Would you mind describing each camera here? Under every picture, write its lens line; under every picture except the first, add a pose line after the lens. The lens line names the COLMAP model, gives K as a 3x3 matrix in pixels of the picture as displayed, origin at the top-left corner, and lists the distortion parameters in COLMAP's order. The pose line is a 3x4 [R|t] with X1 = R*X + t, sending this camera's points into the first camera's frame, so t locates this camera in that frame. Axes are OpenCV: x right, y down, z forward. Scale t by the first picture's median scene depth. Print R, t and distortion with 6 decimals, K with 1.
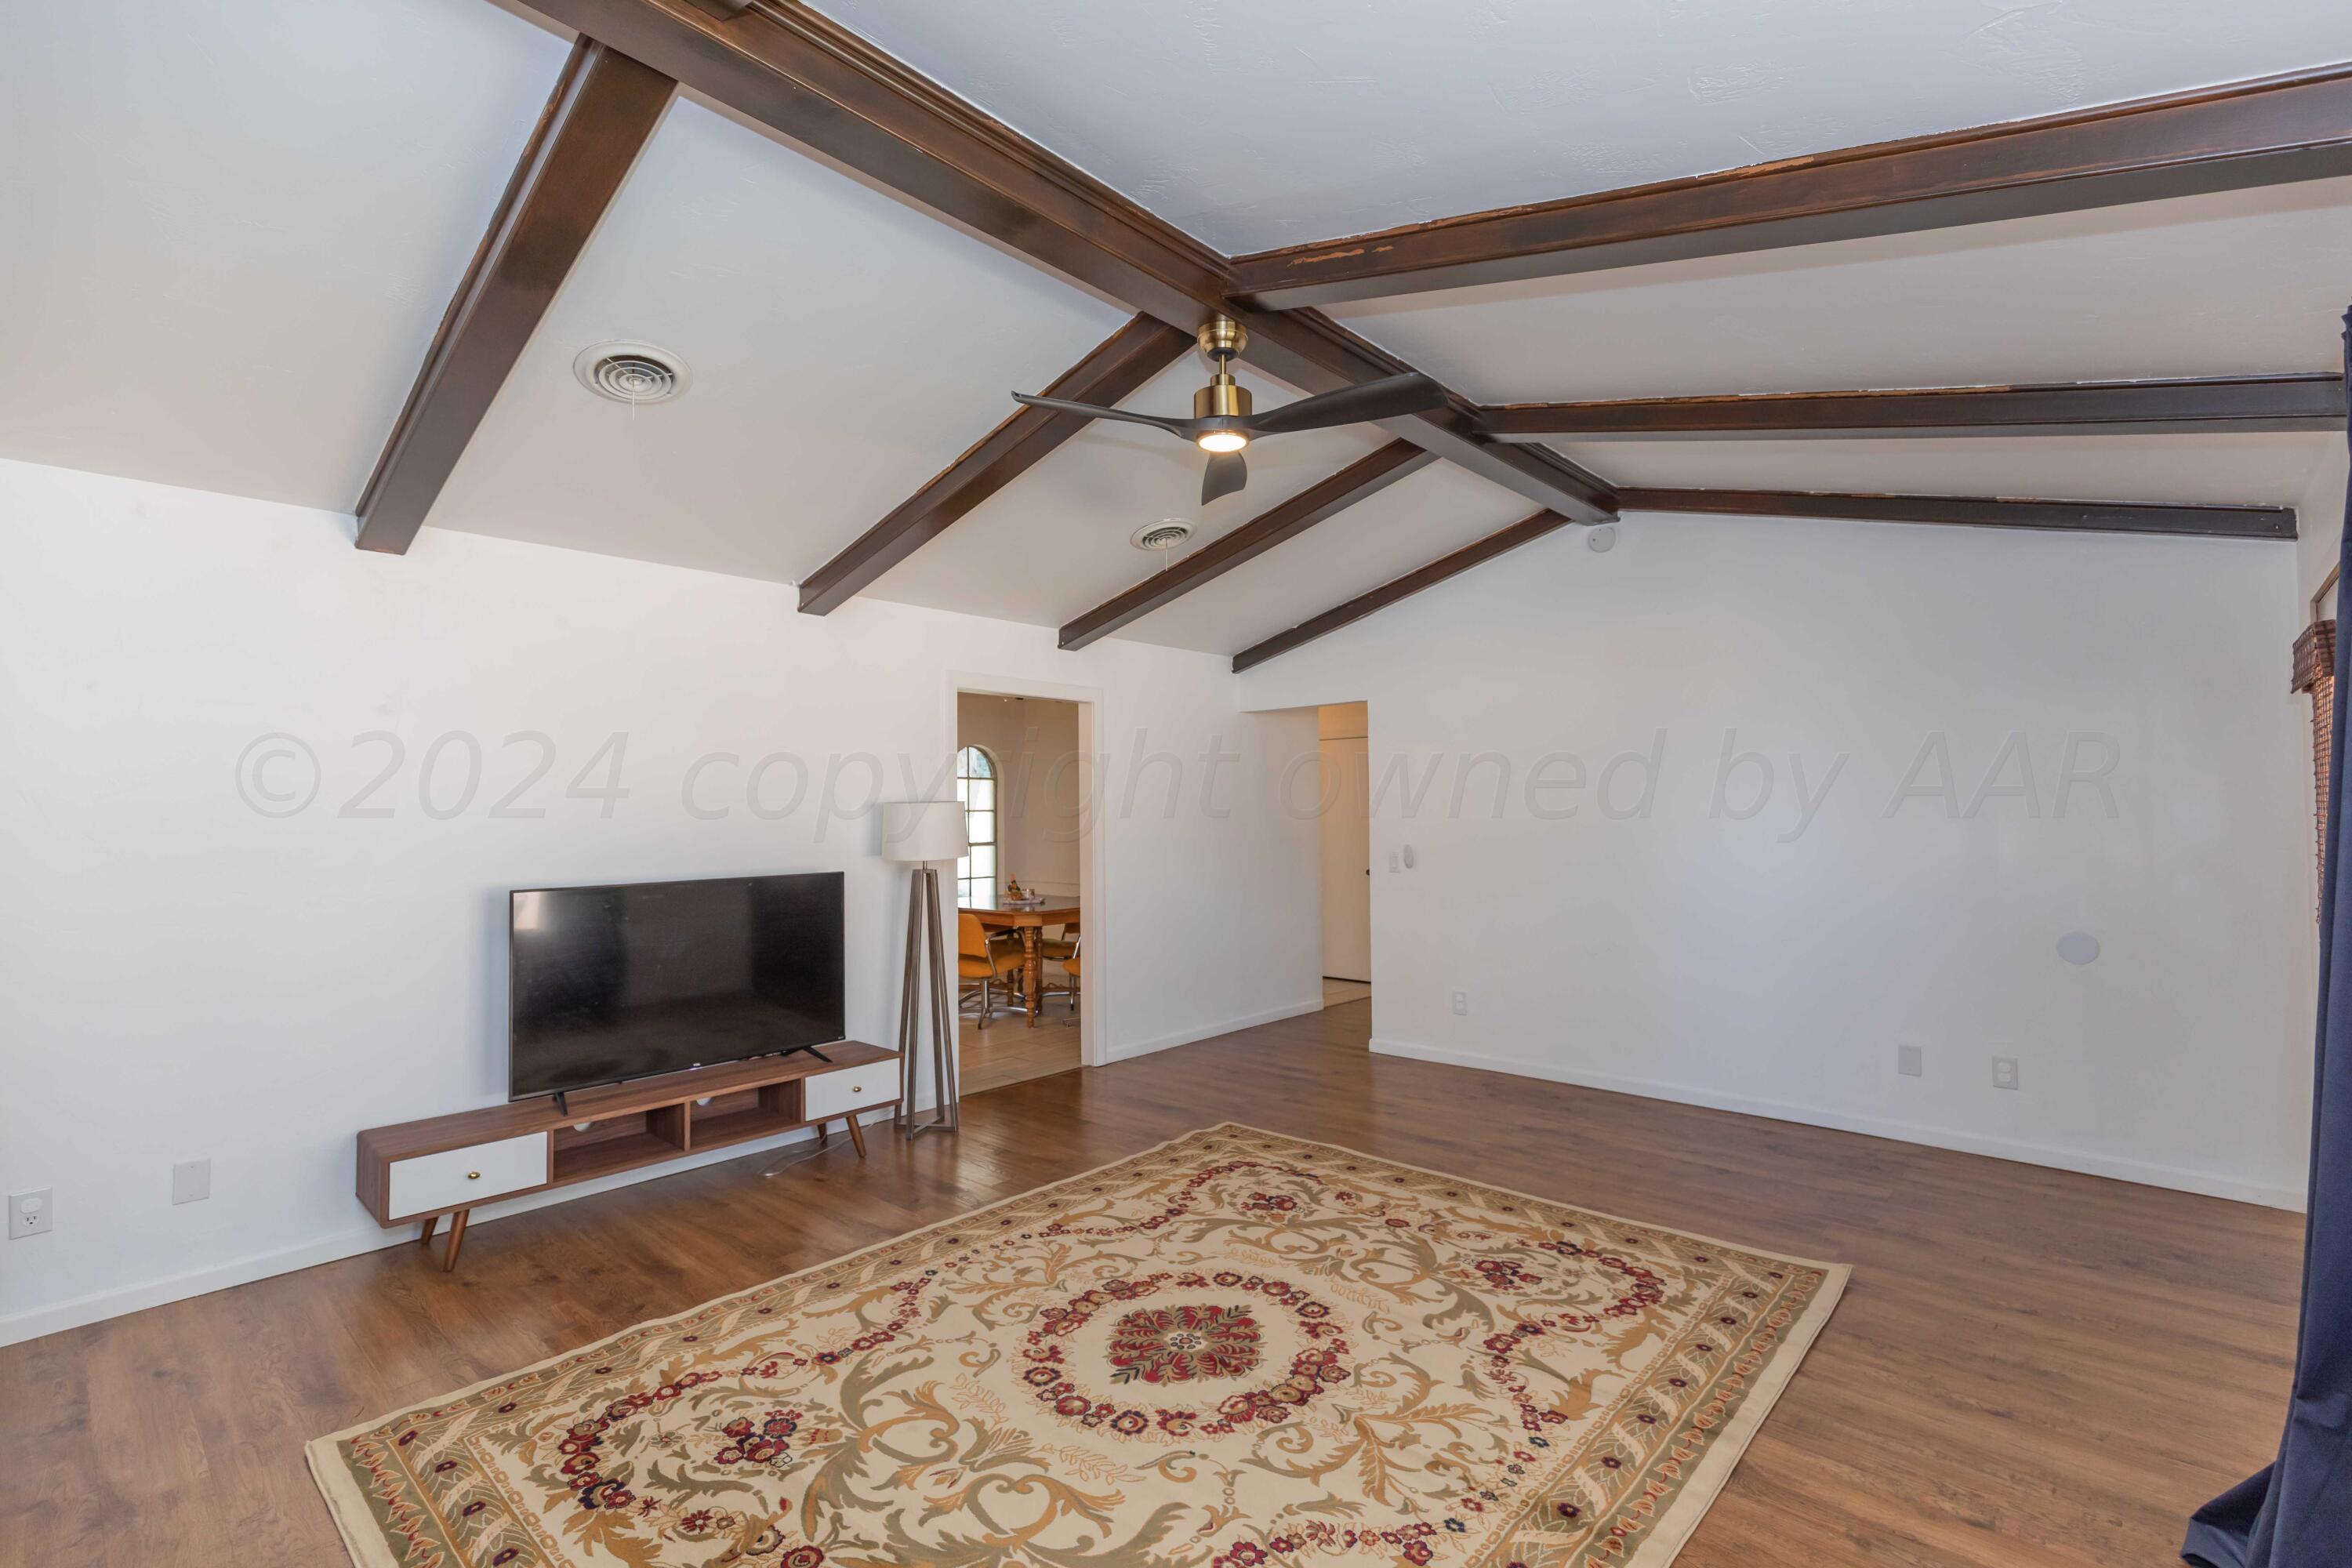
lens RADIAL K [[1053.6, 0, 1189.3], [0, 1053.6, 792.1], [0, 0, 1]] dist [0.011711, -0.000100]
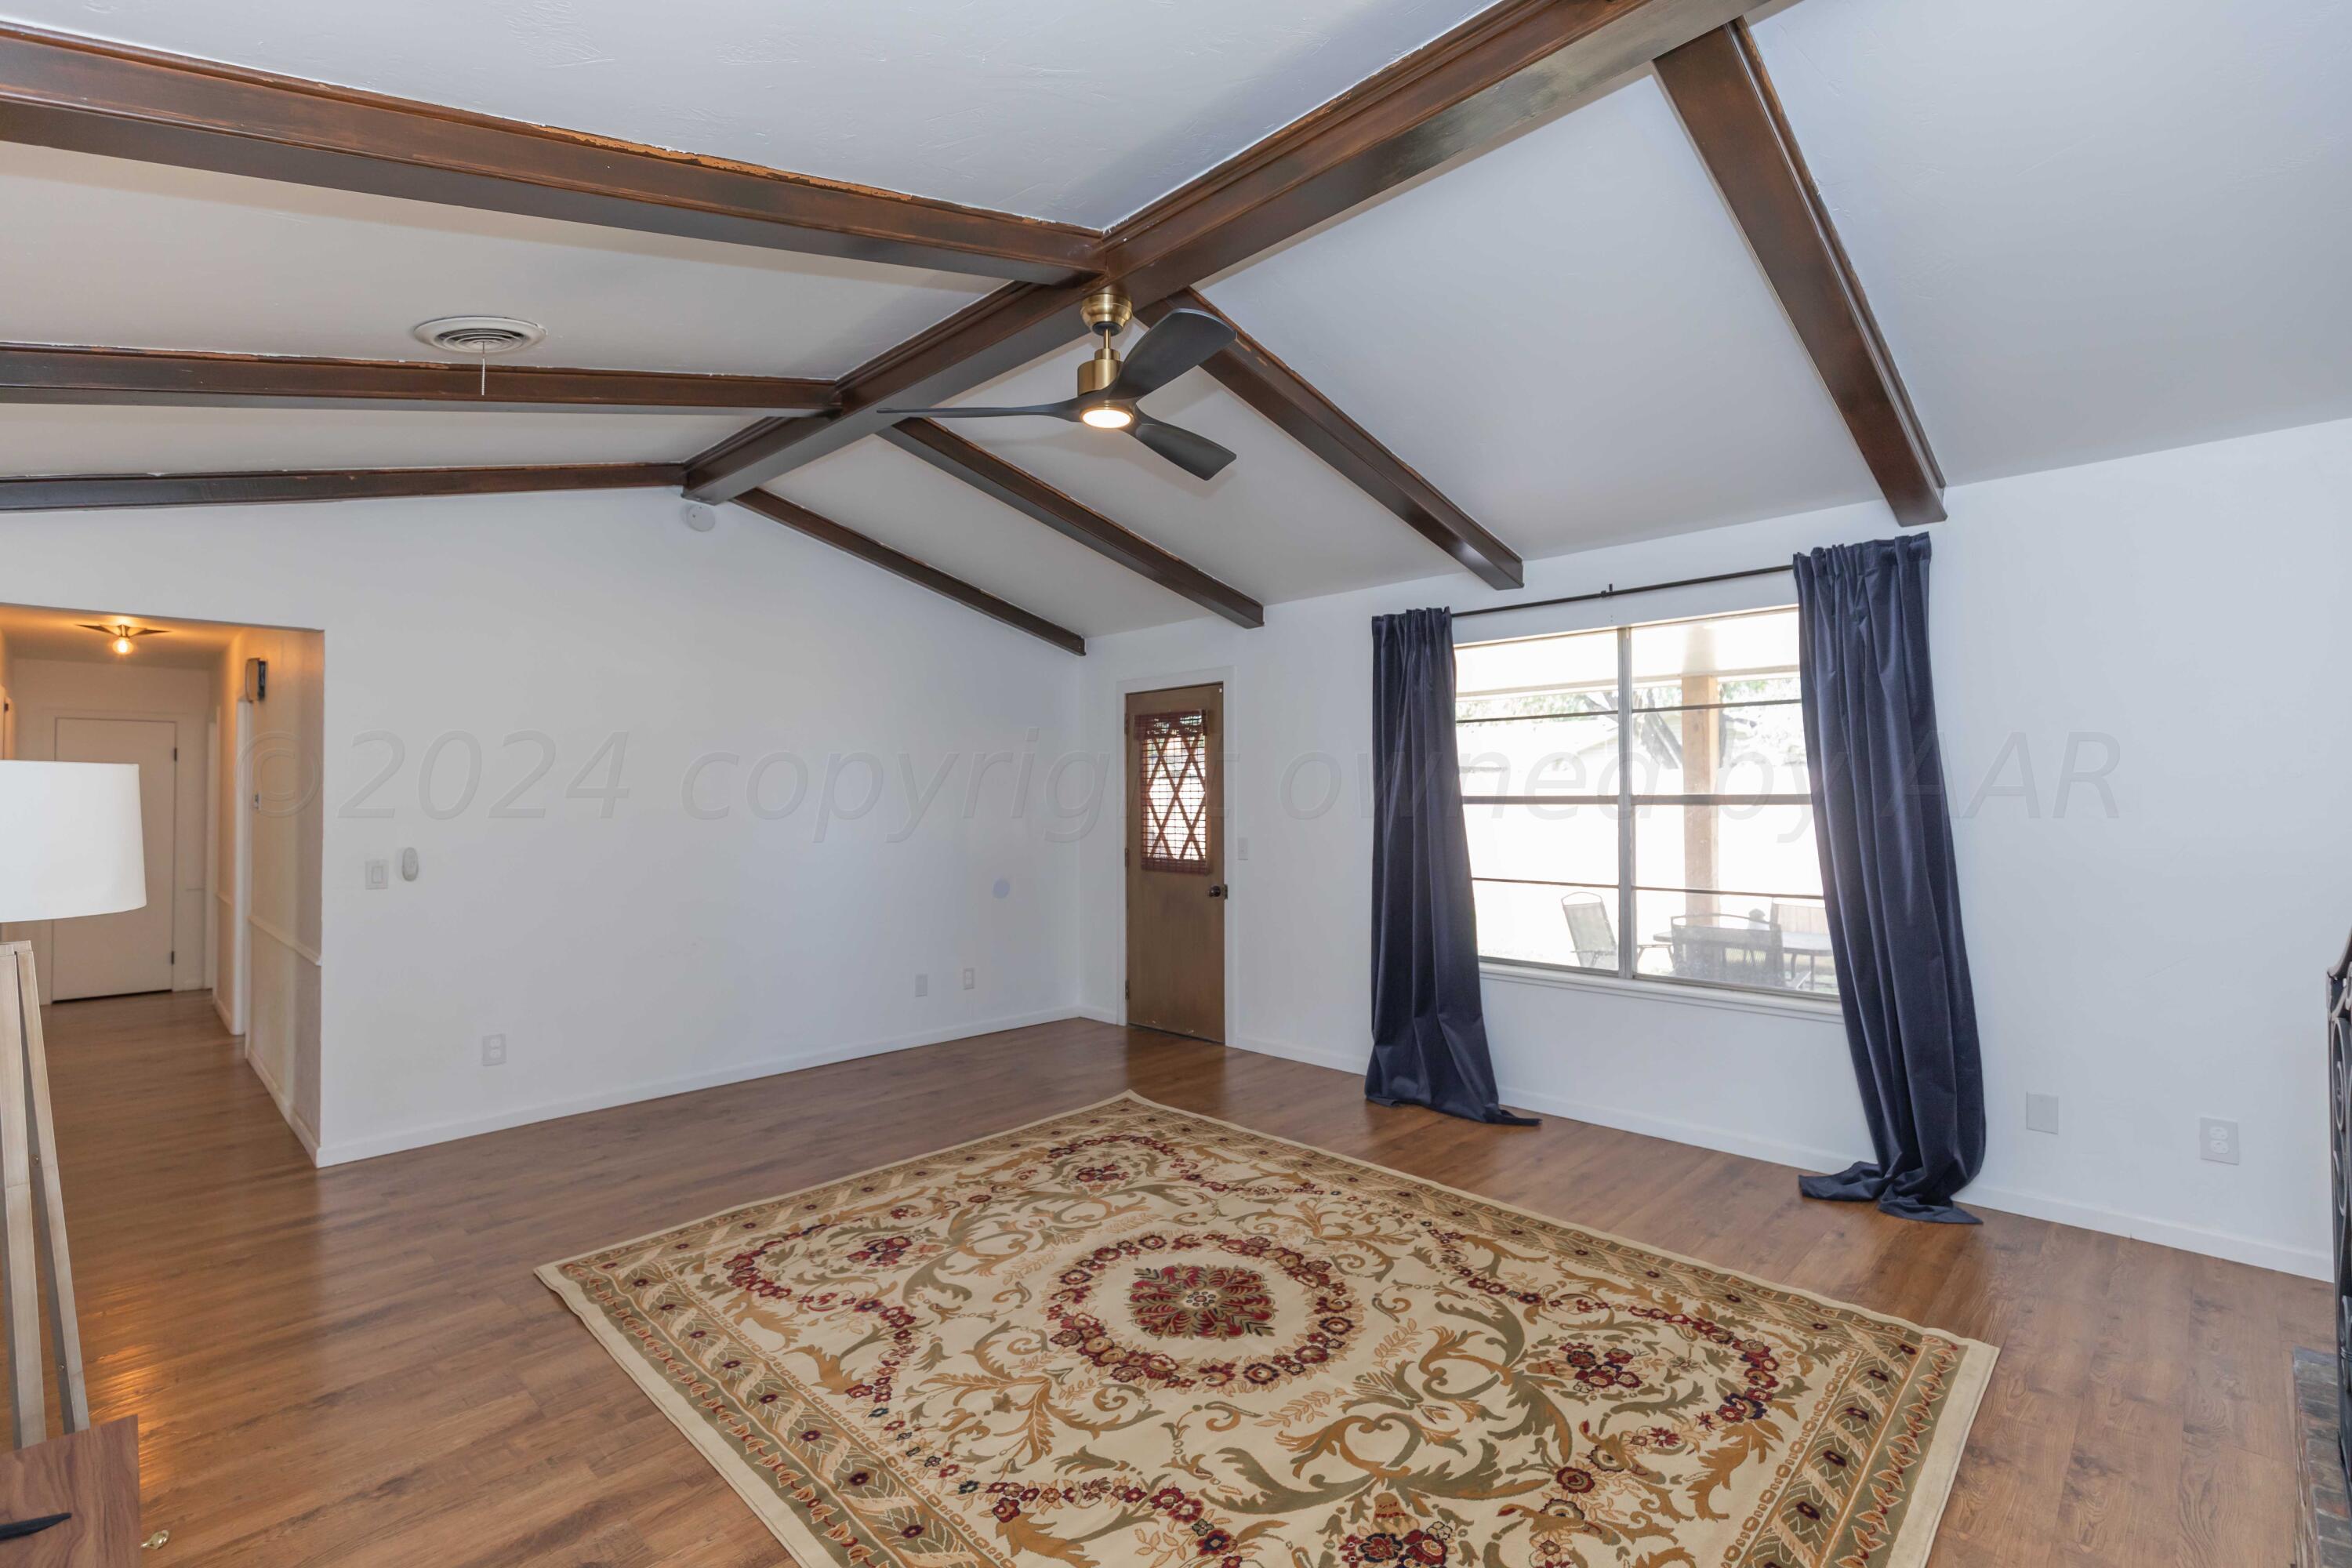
lens RADIAL K [[1053.6, 0, 1189.3], [0, 1053.6, 792.1], [0, 0, 1]] dist [0.011711, -0.000100]
pose [[0.029956, 0.015088, 0.999437, -0.922795], [-0.012538, 0.999813, -0.014718, 0.030508], [-0.999473, -0.012090, 0.030139, 0.863994]]
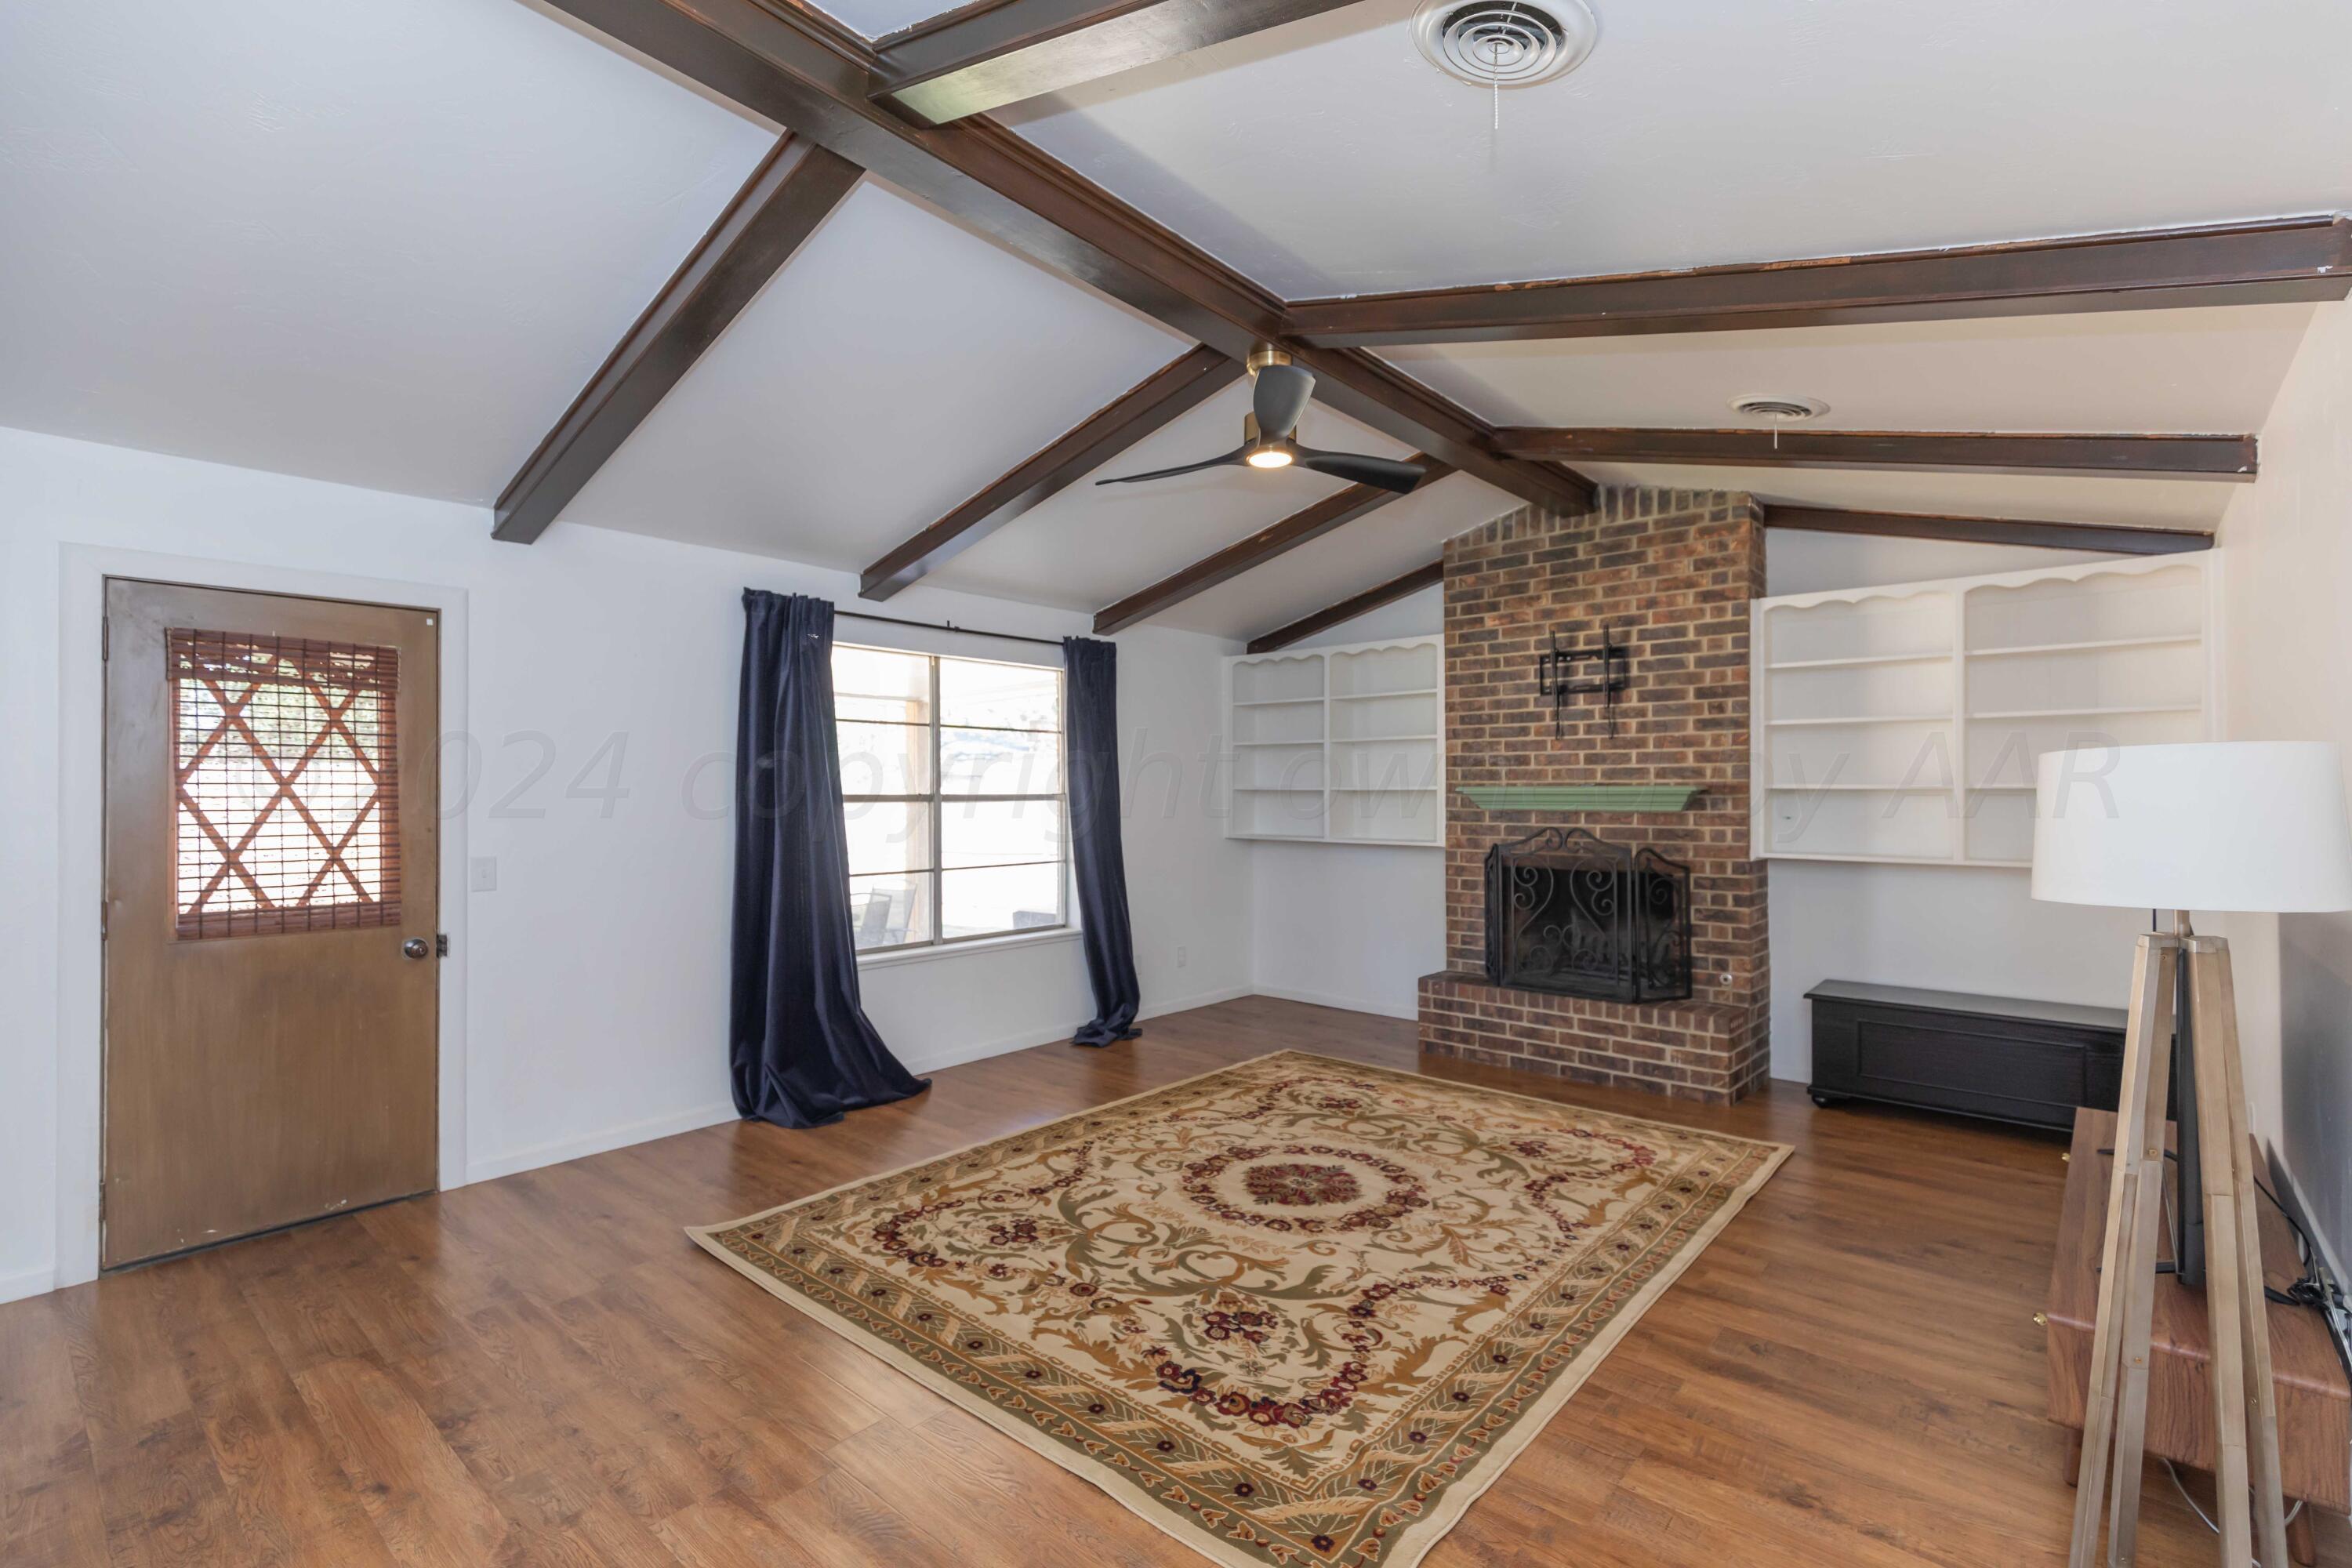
lens RADIAL K [[1053.6, 0, 1189.3], [0, 1053.6, 792.1], [0, 0, 1]] dist [0.011711, -0.000100]
pose [[-0.999545, 0.011914, -0.027707, 0.149173], [0.012437, 0.999746, -0.018804, 0.040795], [0.027476, -0.019140, -0.999439, 2.053919]]
